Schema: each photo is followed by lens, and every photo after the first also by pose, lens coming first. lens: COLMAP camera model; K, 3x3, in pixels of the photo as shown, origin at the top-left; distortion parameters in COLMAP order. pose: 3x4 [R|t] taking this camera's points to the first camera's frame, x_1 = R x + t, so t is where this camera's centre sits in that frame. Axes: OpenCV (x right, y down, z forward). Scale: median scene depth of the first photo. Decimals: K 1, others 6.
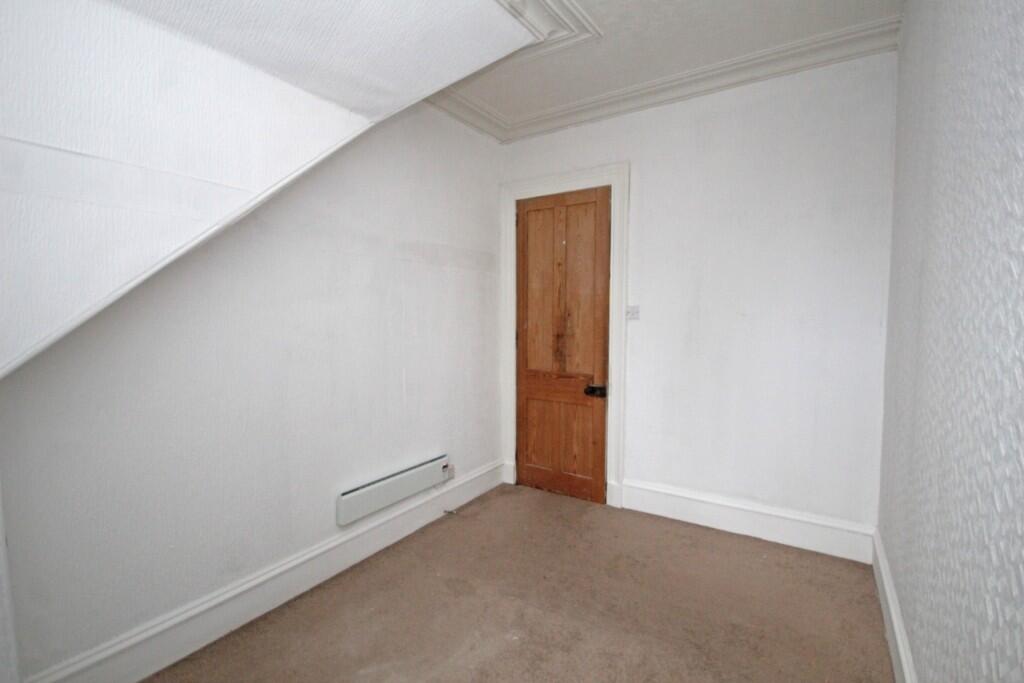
lens RADIAL K [[475.8, 0, 512.0], [0, 475.8, 338.6], [0, 0, 1]] dist [0.013552, -0.008830]
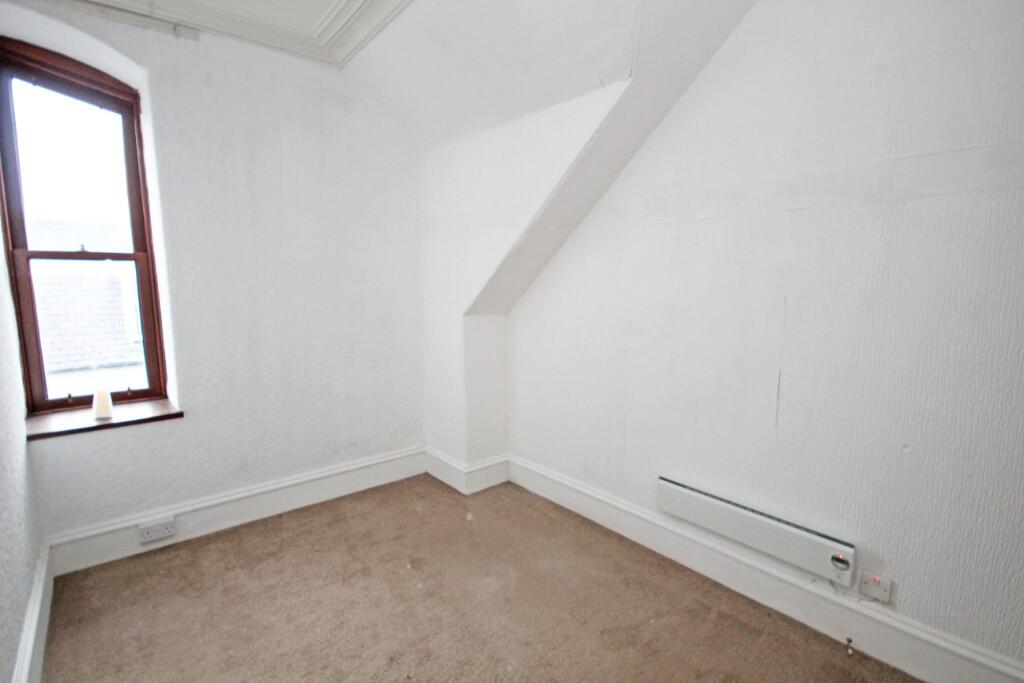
lens RADIAL K [[475.8, 0, 511.9], [0, 475.8, 344.3], [0, 0, 1]] dist [0.013552, -0.008830]
pose [[-0.277280, 0.122800, -0.952909, 0.531445], [-0.062389, 0.987404, 0.145400, -0.053998], [0.958761, 0.099768, -0.266126, 0.808035]]
